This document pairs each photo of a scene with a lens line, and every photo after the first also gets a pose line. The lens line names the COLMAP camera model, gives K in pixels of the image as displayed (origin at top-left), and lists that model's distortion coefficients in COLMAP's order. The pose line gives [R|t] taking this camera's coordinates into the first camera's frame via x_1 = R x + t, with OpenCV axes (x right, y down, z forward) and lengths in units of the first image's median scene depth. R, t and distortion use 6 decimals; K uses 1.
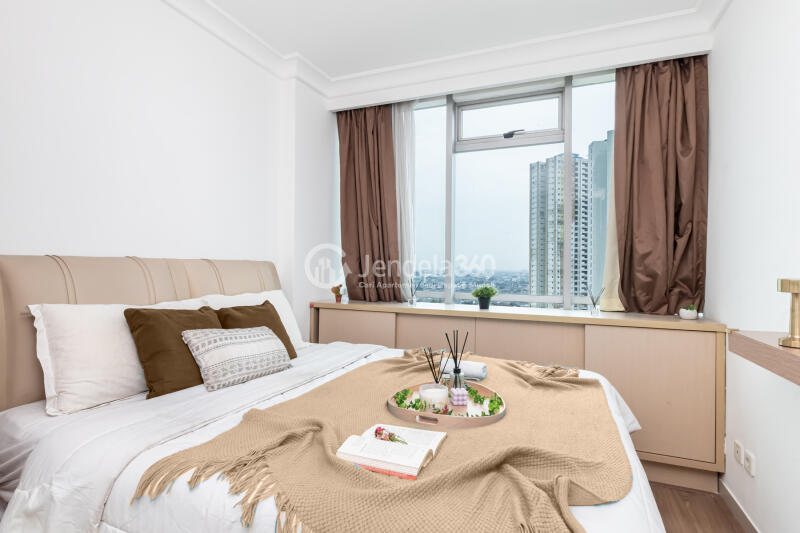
lens RADIAL K [[399.6, 0, 400.0], [0, 399.6, 266.5], [0, 0, 1]] dist [-0.002969, -0.001020]
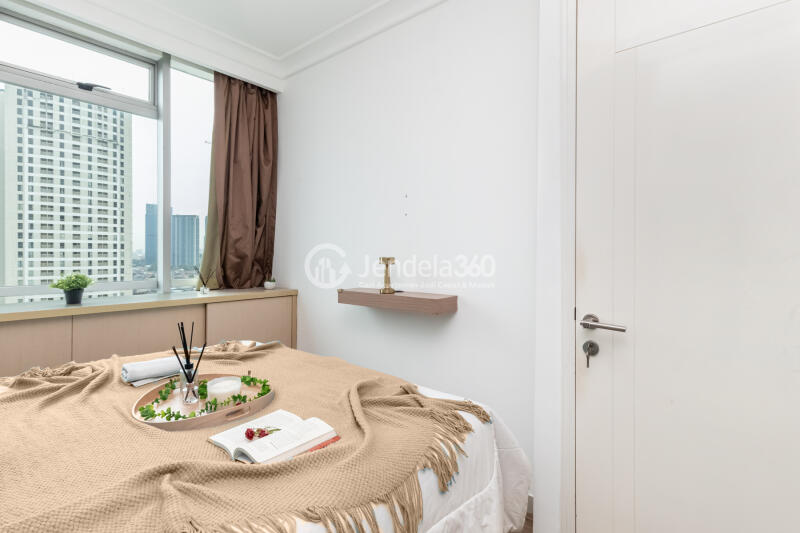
lens RADIAL K [[390.2, 0, 400.5], [0, 390.2, 255.1], [0, 0, 1]] dist [0.000766, 0.000007]
pose [[0.297692, -0.013661, 0.954564, -0.358820], [-0.004279, 0.999868, 0.015644, -0.003745], [-0.954652, -0.008742, 0.297594, 0.184706]]
